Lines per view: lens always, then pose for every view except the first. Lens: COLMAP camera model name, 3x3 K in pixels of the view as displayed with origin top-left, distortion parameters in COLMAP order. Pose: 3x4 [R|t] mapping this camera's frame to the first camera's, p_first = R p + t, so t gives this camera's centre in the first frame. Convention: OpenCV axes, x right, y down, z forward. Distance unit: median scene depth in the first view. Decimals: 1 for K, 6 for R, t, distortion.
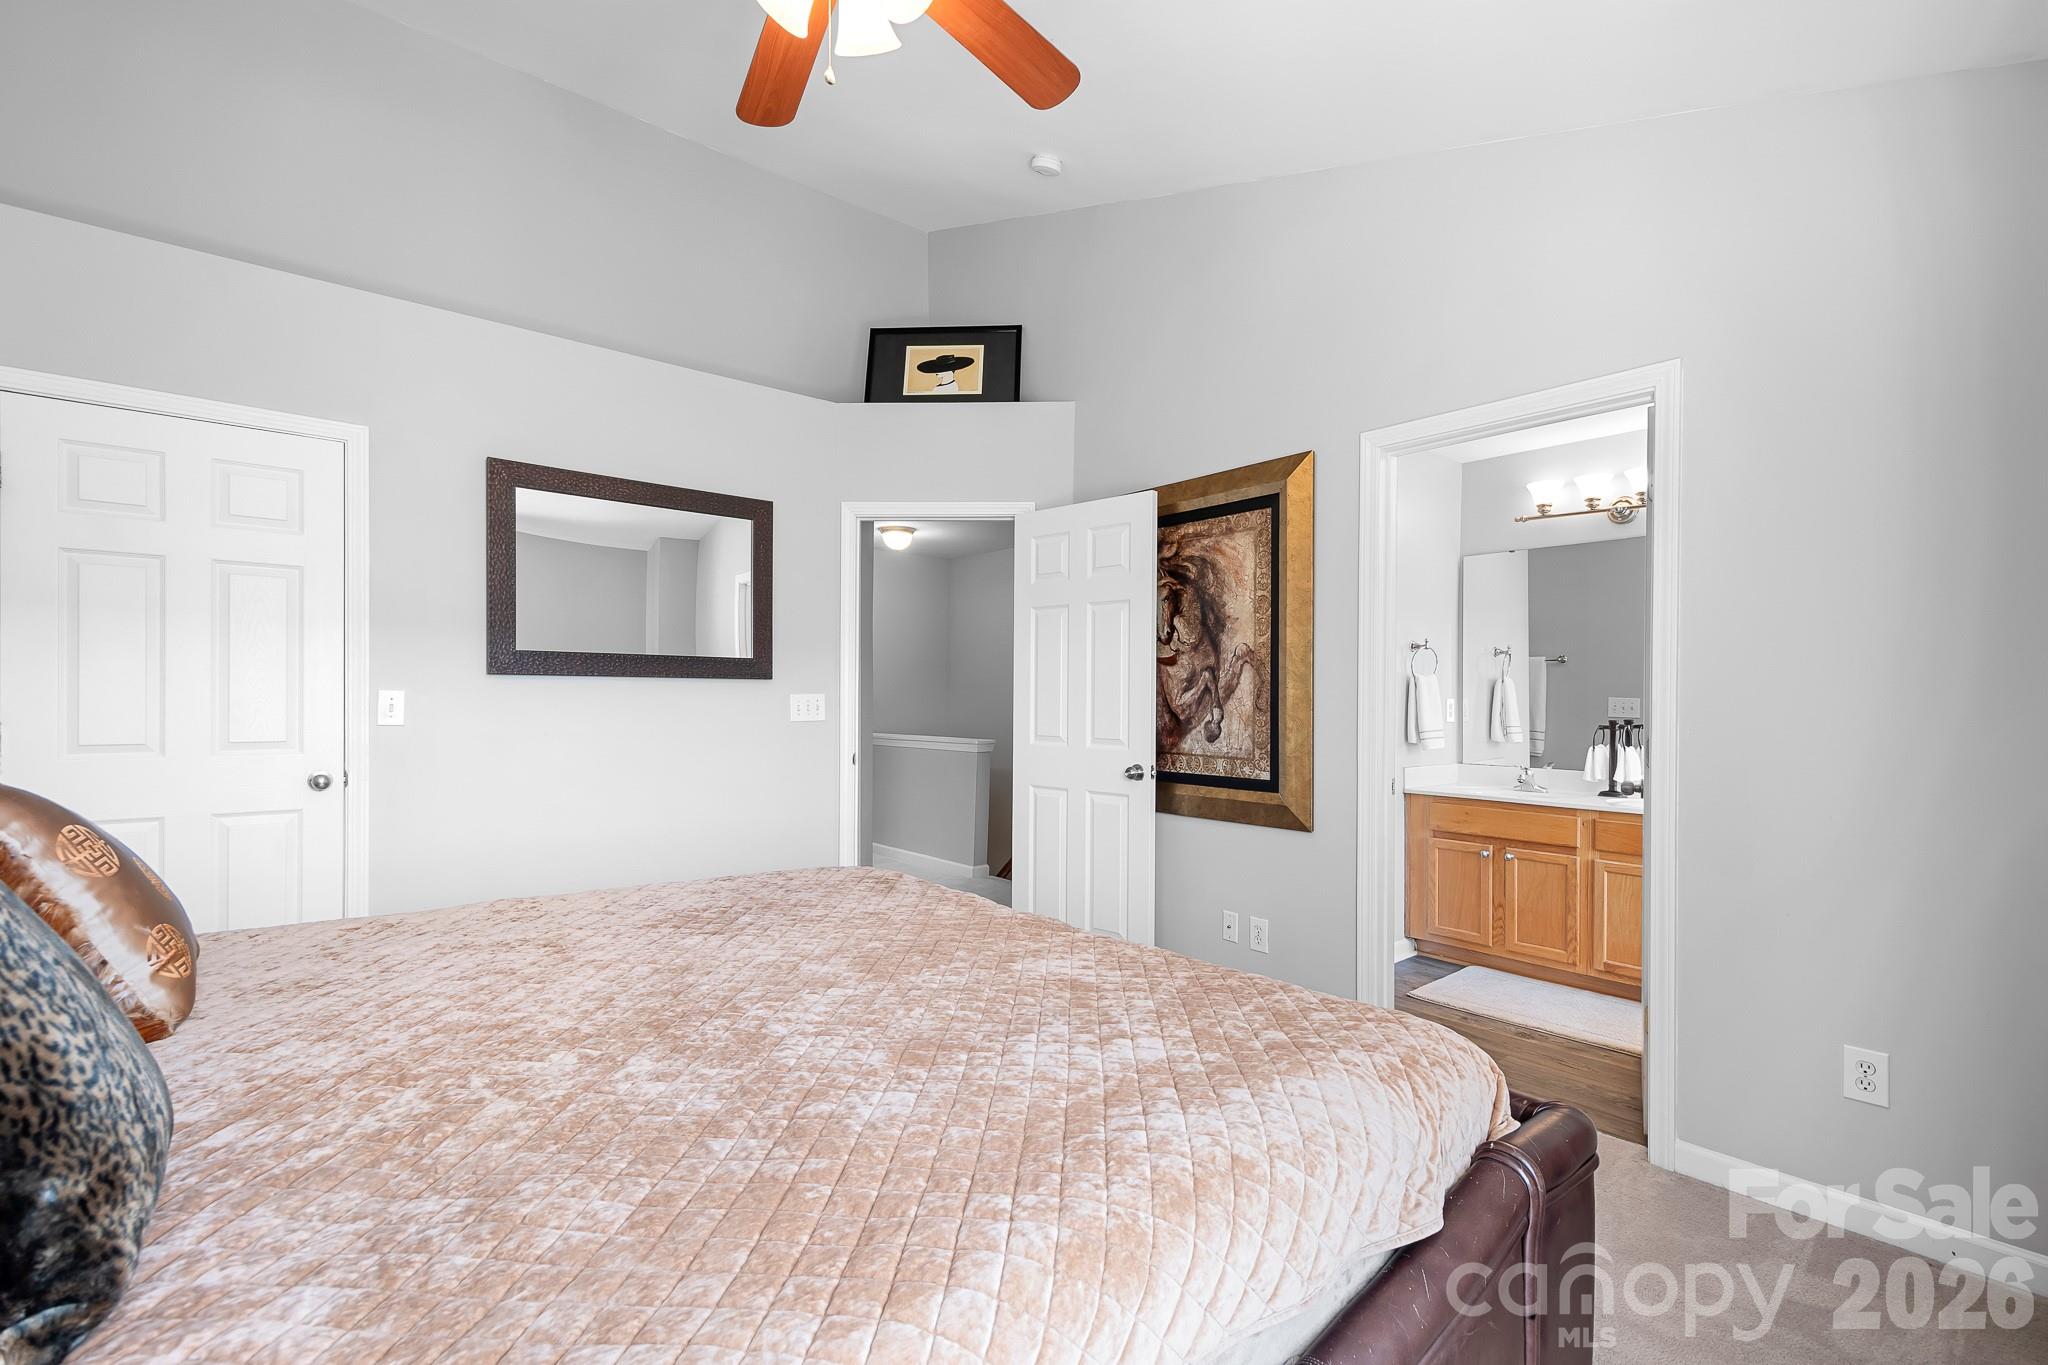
lens RADIAL K [[917.2, 0, 1021.0], [0, 917.2, 691.6], [0, 0, 1]] dist [0.021582, -0.000470]
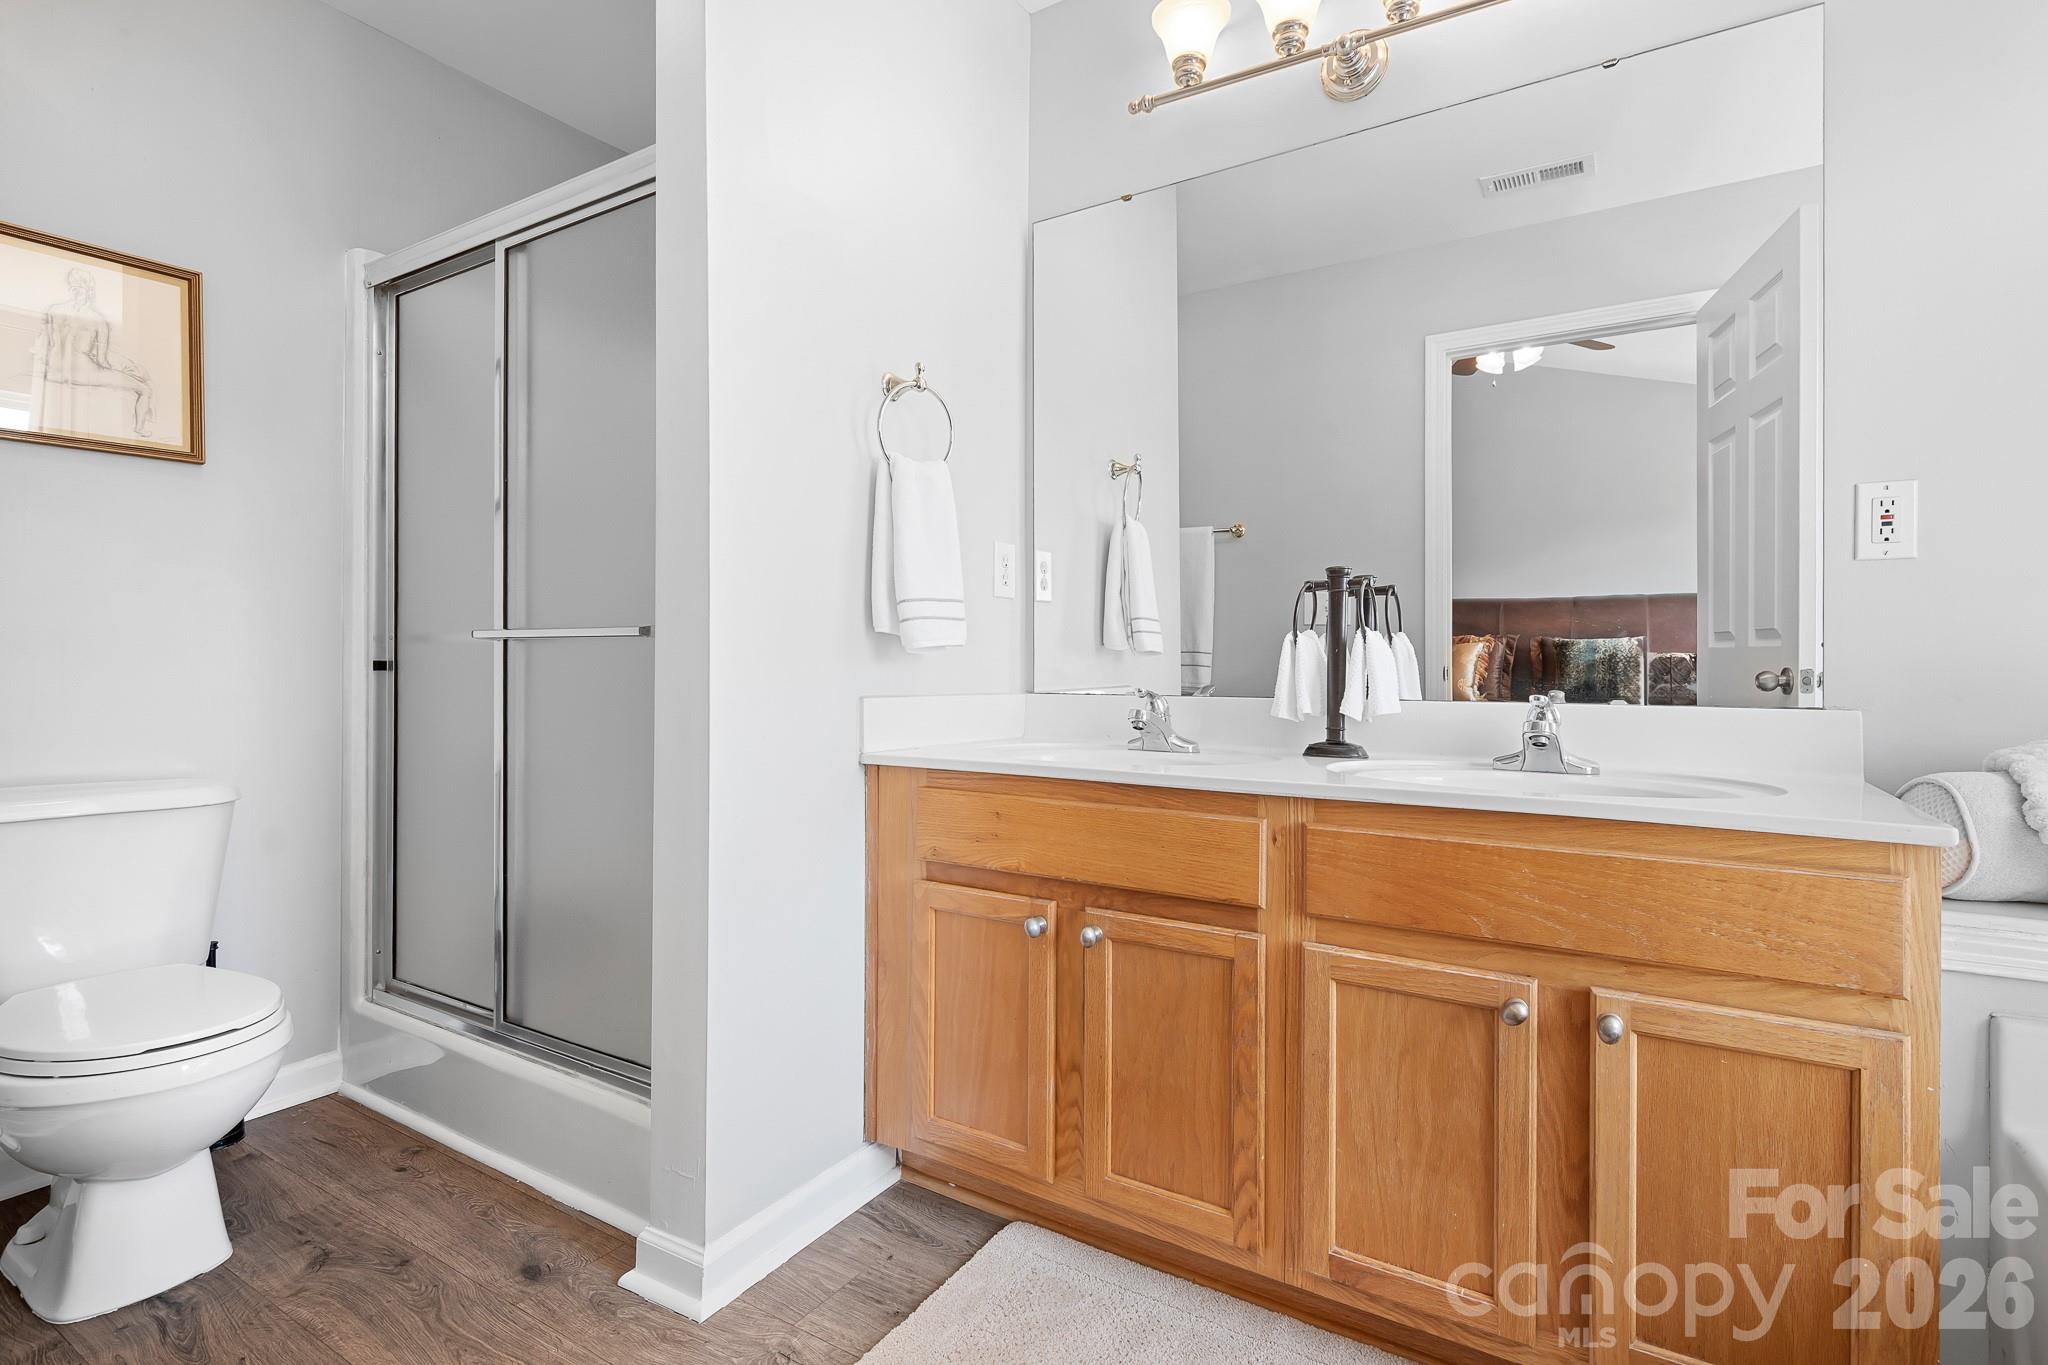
lens RADIAL K [[971.9, 0, 1019.4], [0, 971.9, 664.2], [0, 0, 1]] dist [0.030433, 0.000285]
pose [[0.956177, -0.004083, 0.292761, 0.378742], [0.003664, 0.999991, 0.001978, 0.071044], [-0.292767, -0.000818, 0.956184, 0.626357]]
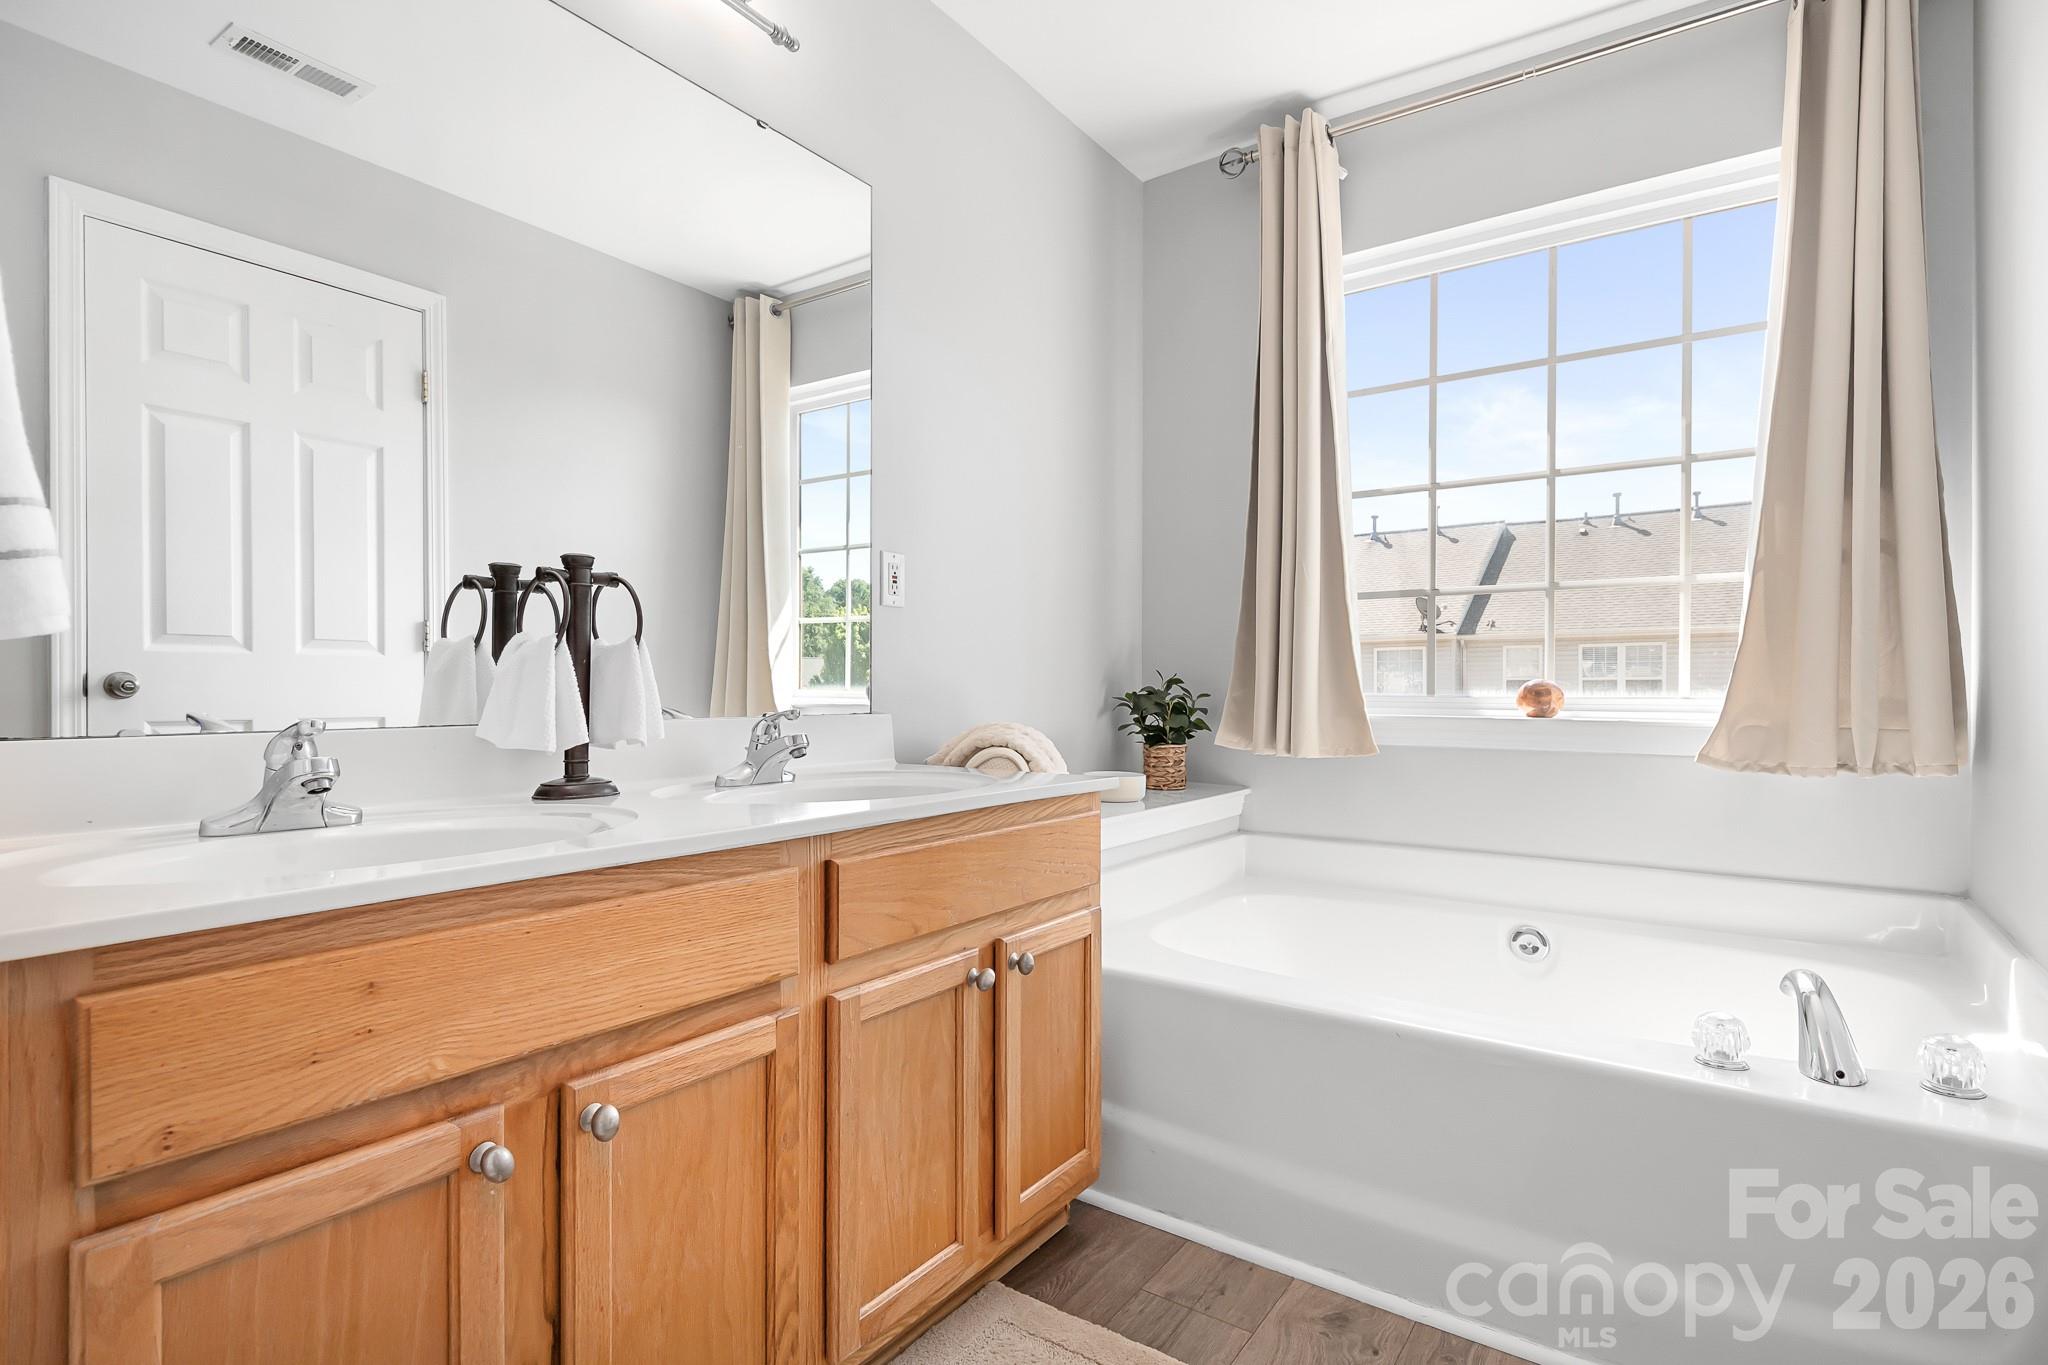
lens RADIAL K [[1030.1, 0, 1024.0], [0, 1030.1, 682.5], [0, 0, 1]] dist [0.015606, -0.000453]
pose [[-0.243268, -0.007727, 0.969928, 0.257142], [-0.009249, 0.999941, 0.005646, 0.070418], [-0.969915, -0.007598, -0.243325, 0.929721]]
